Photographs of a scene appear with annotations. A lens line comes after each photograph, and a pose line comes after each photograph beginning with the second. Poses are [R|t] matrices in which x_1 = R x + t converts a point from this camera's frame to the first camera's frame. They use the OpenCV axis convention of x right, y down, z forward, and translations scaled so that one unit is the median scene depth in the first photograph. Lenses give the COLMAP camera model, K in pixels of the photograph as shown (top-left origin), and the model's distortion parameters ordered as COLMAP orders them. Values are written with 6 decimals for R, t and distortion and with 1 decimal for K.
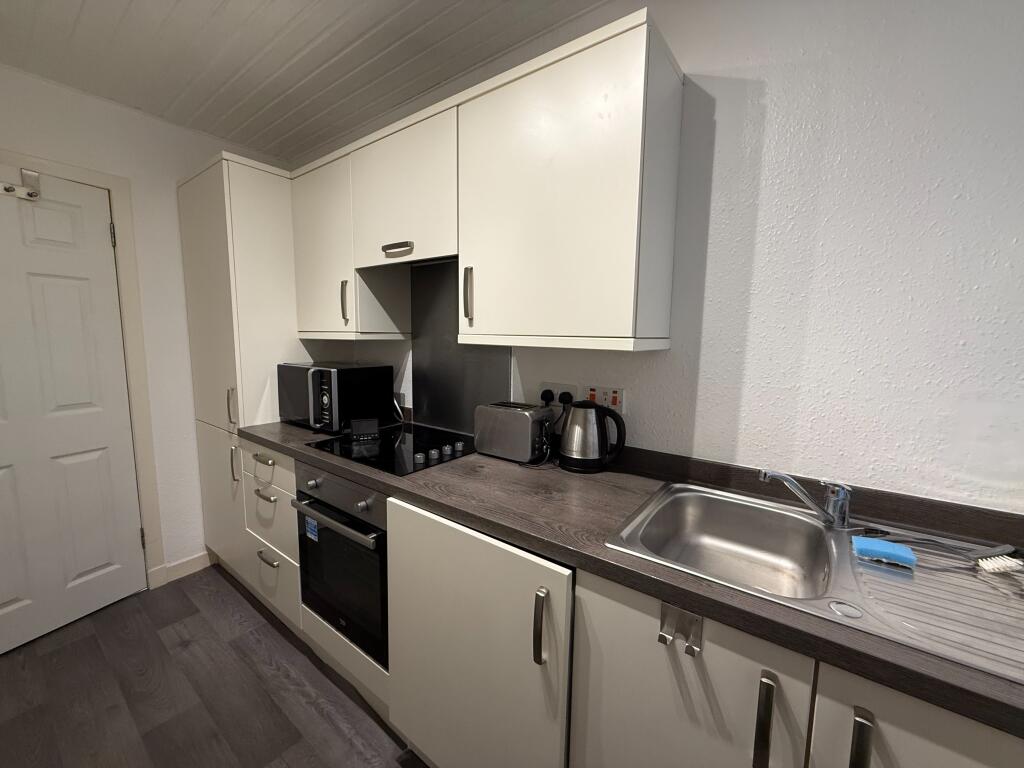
lens RADIAL K [[452.3, 0, 512.0], [0, 452.3, 384.0], [0, 0, 1]] dist [-0.000671, 0.016722]
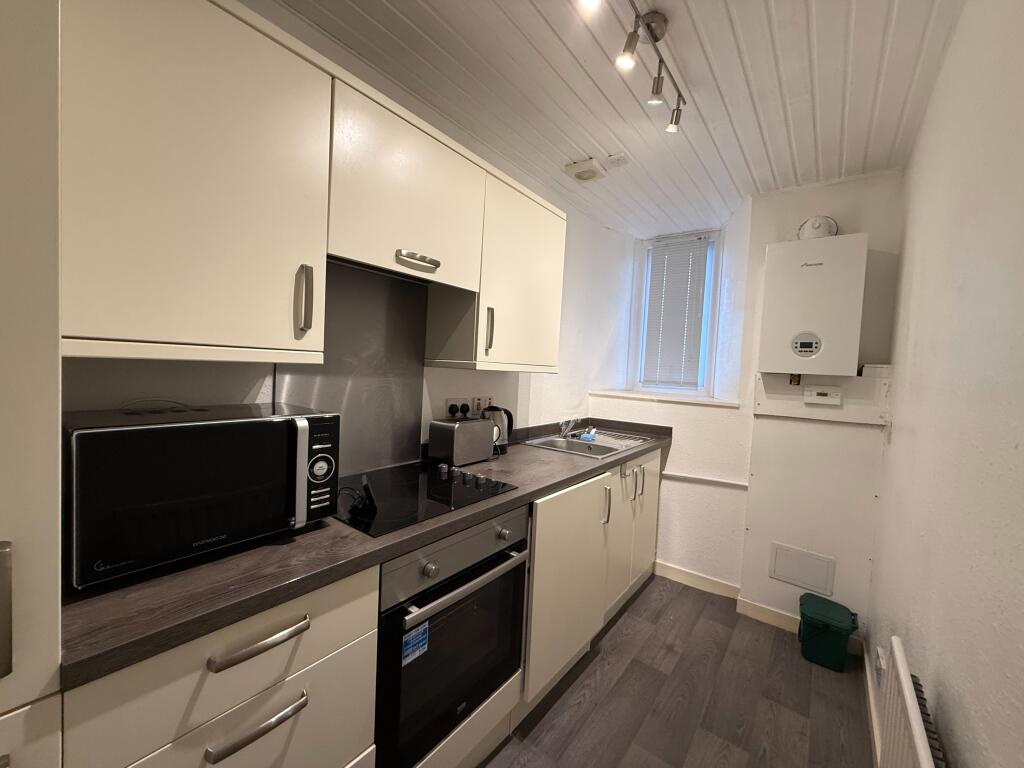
lens RADIAL K [[410.3, 0, 510.0], [0, 410.3, 382.5], [0, 0, 1]] dist [0.002656, 0.000342]
pose [[-0.028508, -0.052493, 0.998214, -1.177070], [0.063035, 0.996538, 0.054205, -0.110565], [-0.997604, 0.064468, -0.025100, 0.962939]]
